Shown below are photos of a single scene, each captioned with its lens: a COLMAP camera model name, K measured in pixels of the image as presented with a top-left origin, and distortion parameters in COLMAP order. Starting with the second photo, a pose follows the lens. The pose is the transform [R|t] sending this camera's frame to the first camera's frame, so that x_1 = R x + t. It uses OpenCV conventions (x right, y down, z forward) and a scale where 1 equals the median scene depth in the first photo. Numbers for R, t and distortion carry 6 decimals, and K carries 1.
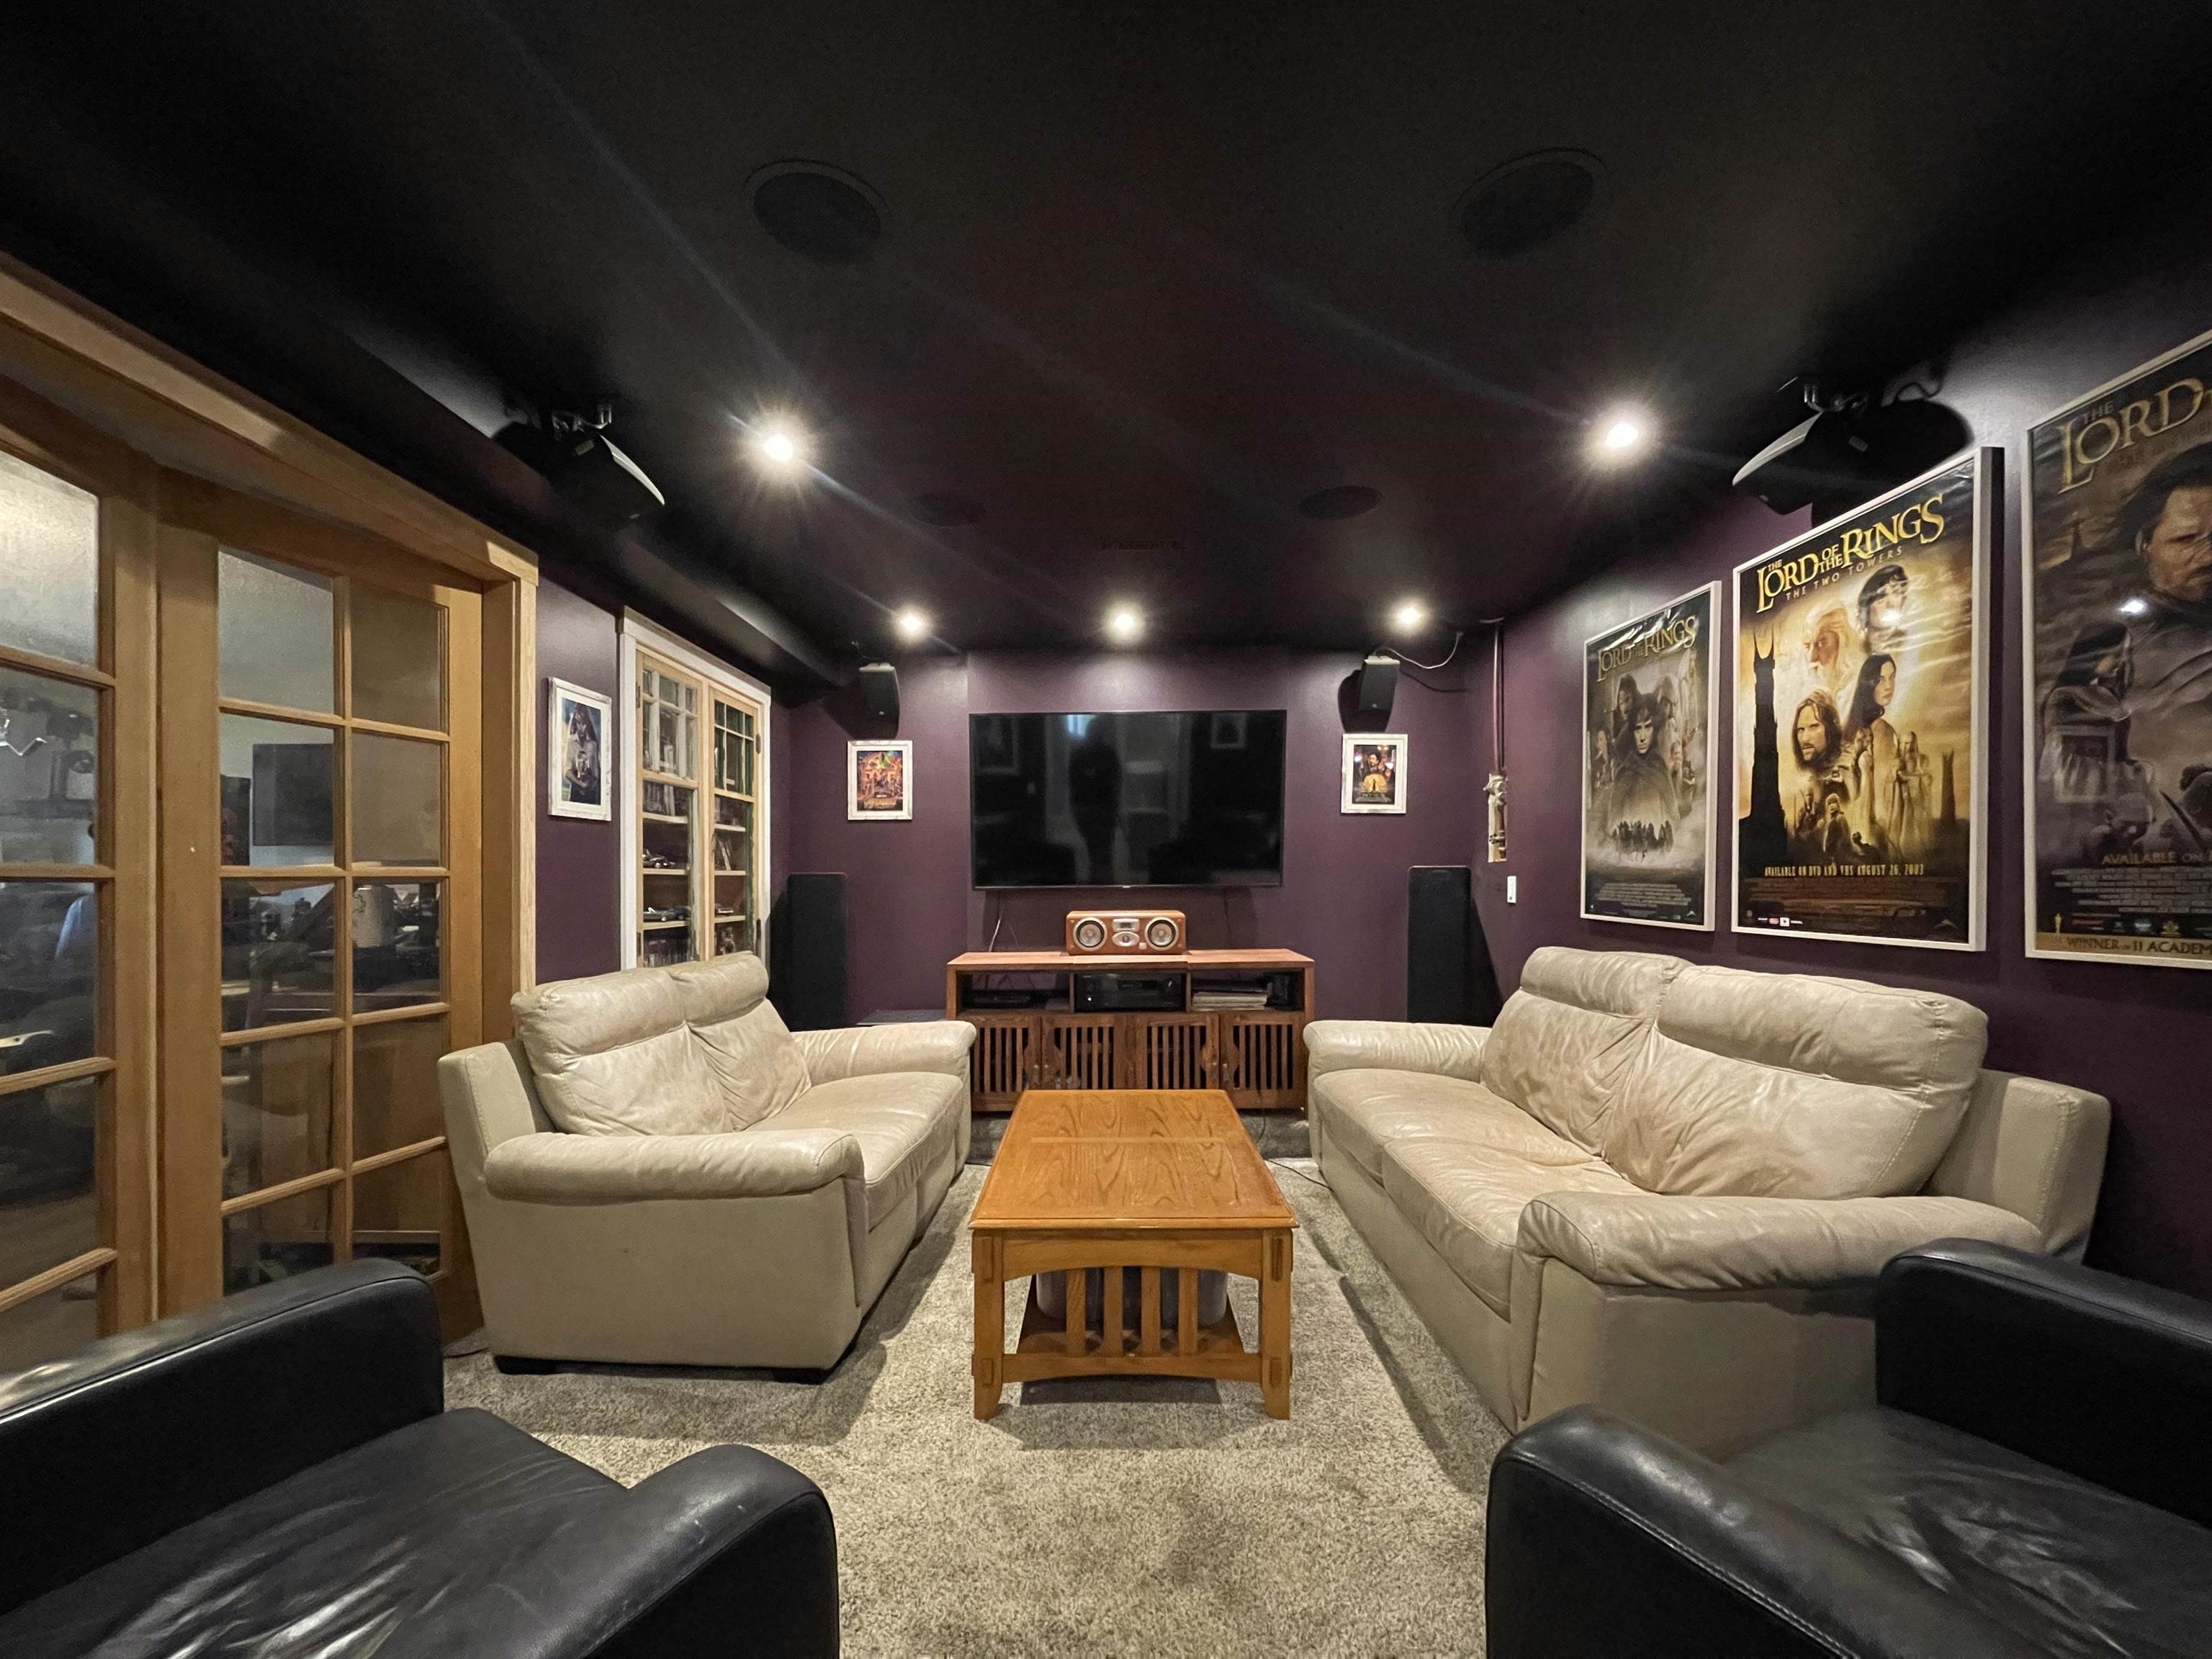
lens RADIAL K [[889.5, 0, 1101.2], [0, 889.5, 890.0], [0, 0, 1]] dist [-0.002606, 0.001545]
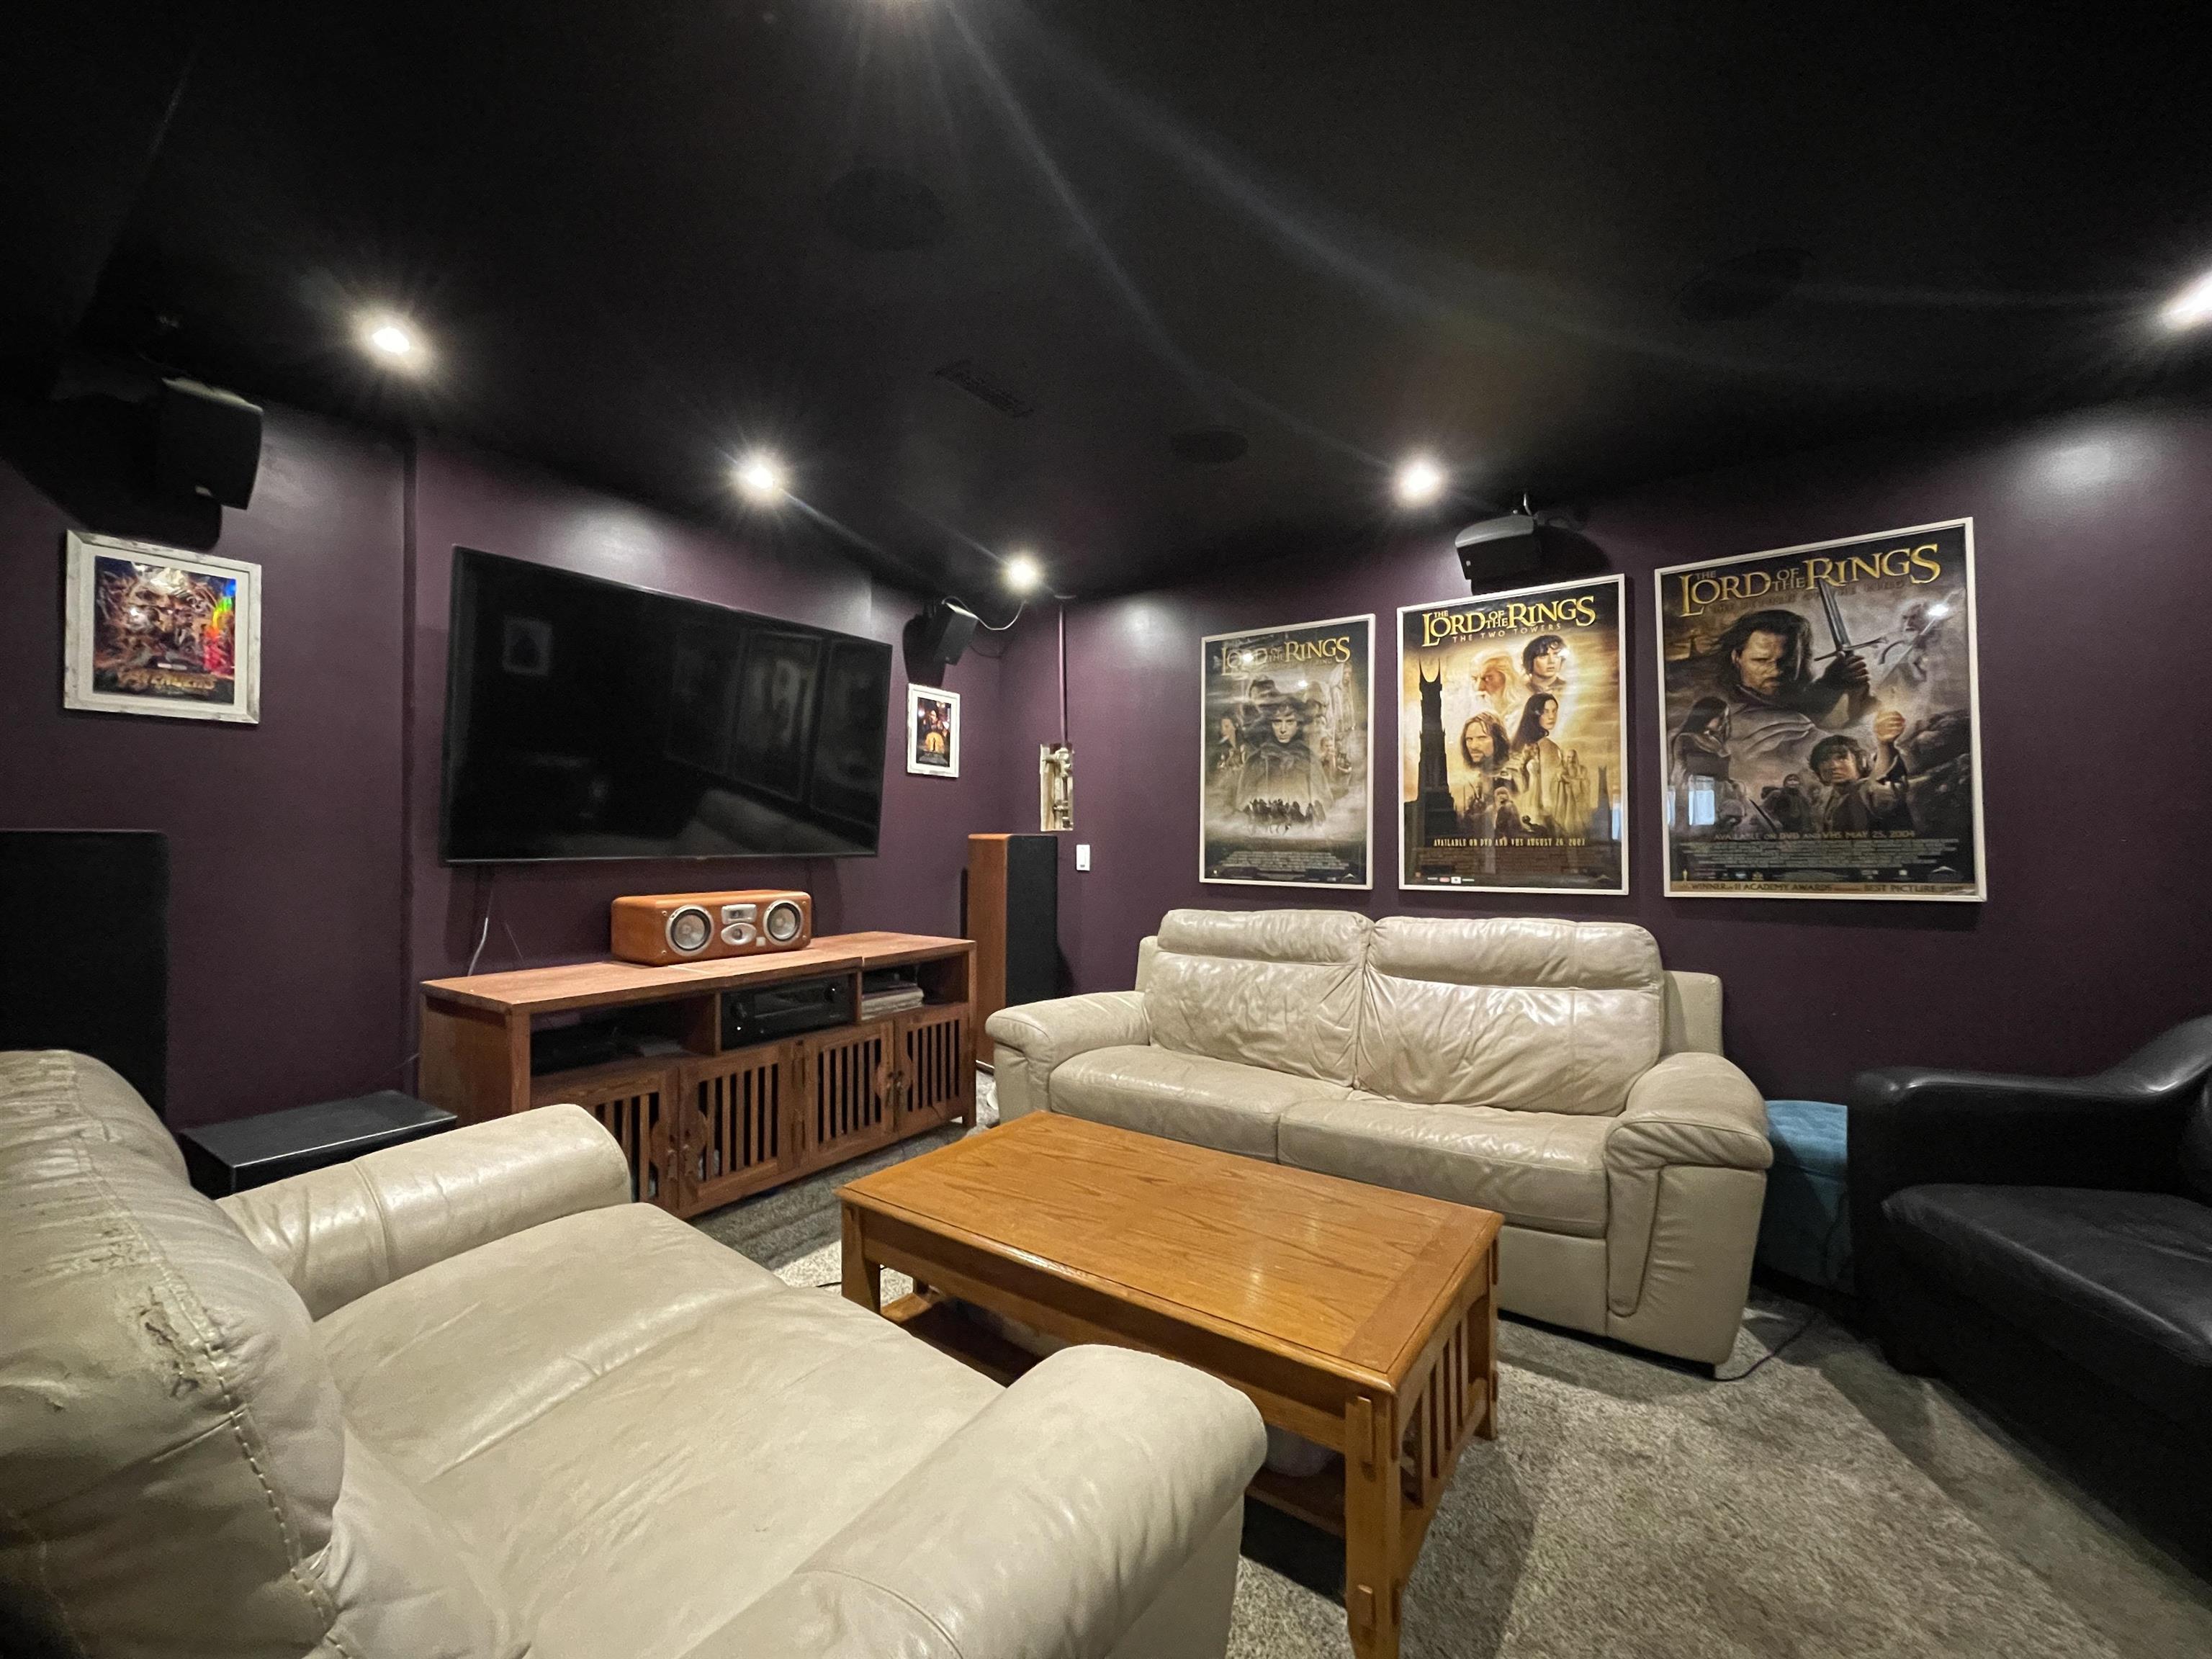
lens RADIAL K [[889.5, 0, 1100.7], [0, 889.5, 845.2], [0, 0, 1]] dist [-0.002606, 0.001545]
pose [[0.590716, 0.004248, 0.806869, -0.601524], [0.008200, 0.999903, -0.011268, -0.005905], [-0.806838, 0.013273, 0.590623, 0.601795]]
